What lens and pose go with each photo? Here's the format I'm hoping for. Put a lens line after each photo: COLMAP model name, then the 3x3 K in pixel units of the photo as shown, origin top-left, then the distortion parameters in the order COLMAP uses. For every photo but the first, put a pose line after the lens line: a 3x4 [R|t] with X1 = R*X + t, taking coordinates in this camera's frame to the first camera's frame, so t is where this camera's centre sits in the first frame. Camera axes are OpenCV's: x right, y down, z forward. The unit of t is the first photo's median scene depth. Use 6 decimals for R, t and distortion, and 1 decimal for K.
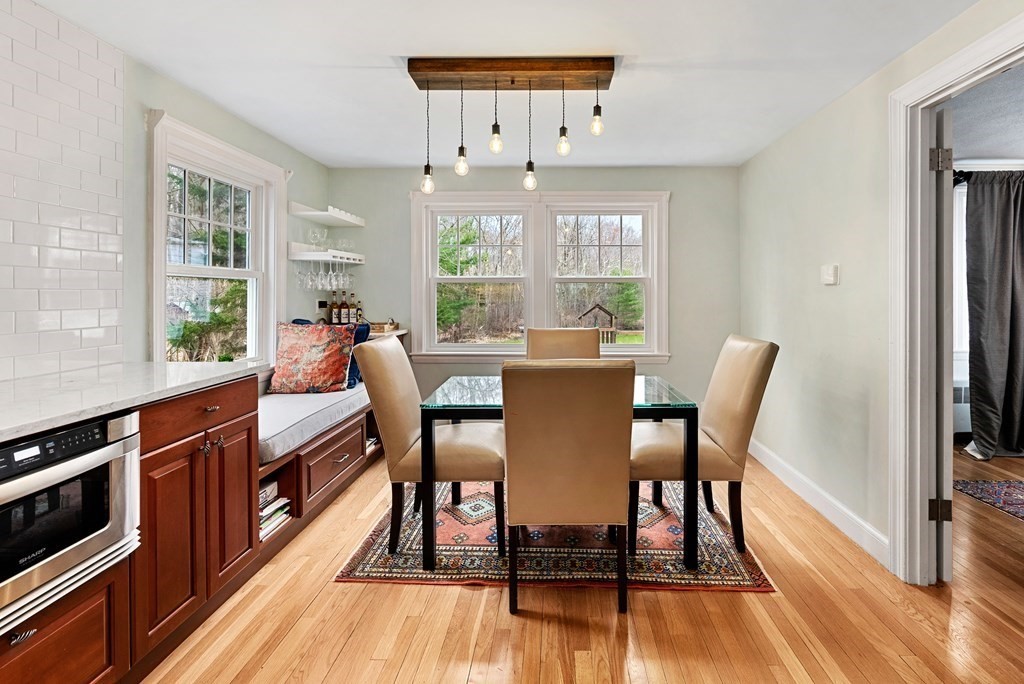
lens RADIAL K [[478.0, 0, 547.0], [0, 478.0, 295.4], [0, 0, 1]] dist [-0.012111, 0.002566]
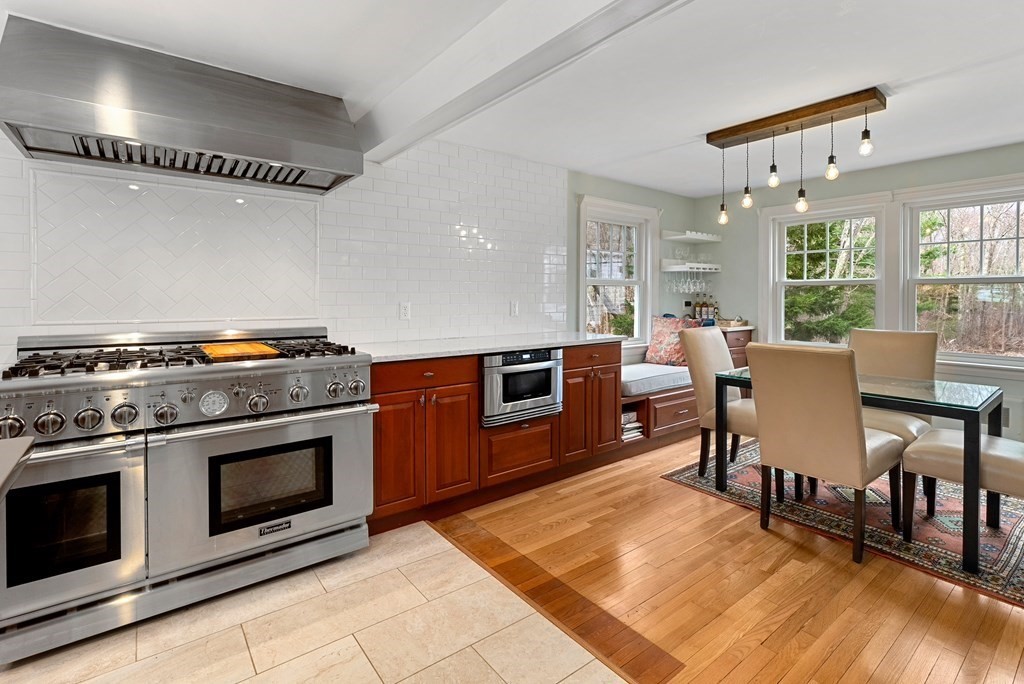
lens RADIAL K [[478.0, 0, 517.1], [0, 478.0, 299.6], [0, 0, 1]] dist [-0.012111, 0.002566]
pose [[0.627181, 0.007731, -0.778835, 0.456408], [-0.004079, 0.999970, 0.006641, 0.000977], [0.778863, -0.000988, 0.627194, -0.345295]]
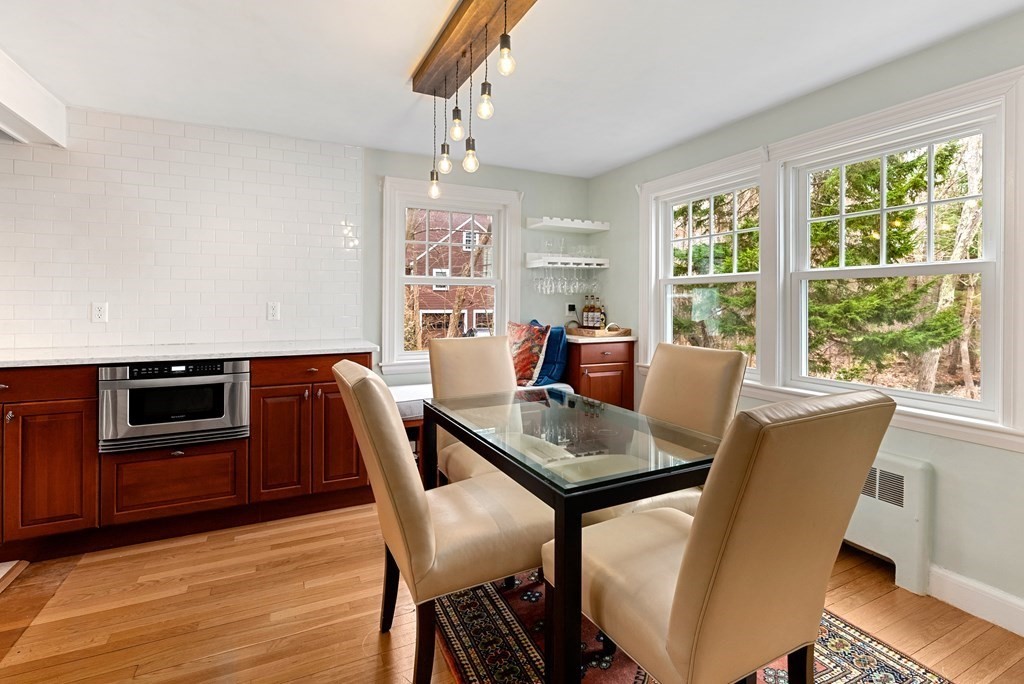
lens RADIAL K [[478.0, 0, 506.9], [0, 478.0, 300.3], [0, 0, 1]] dist [-0.012111, 0.002566]
pose [[0.454556, 0.001834, -0.890716, 0.735422], [-0.006702, 0.999977, -0.001361, 0.008334], [0.890693, 0.006588, 0.454557, 0.655716]]
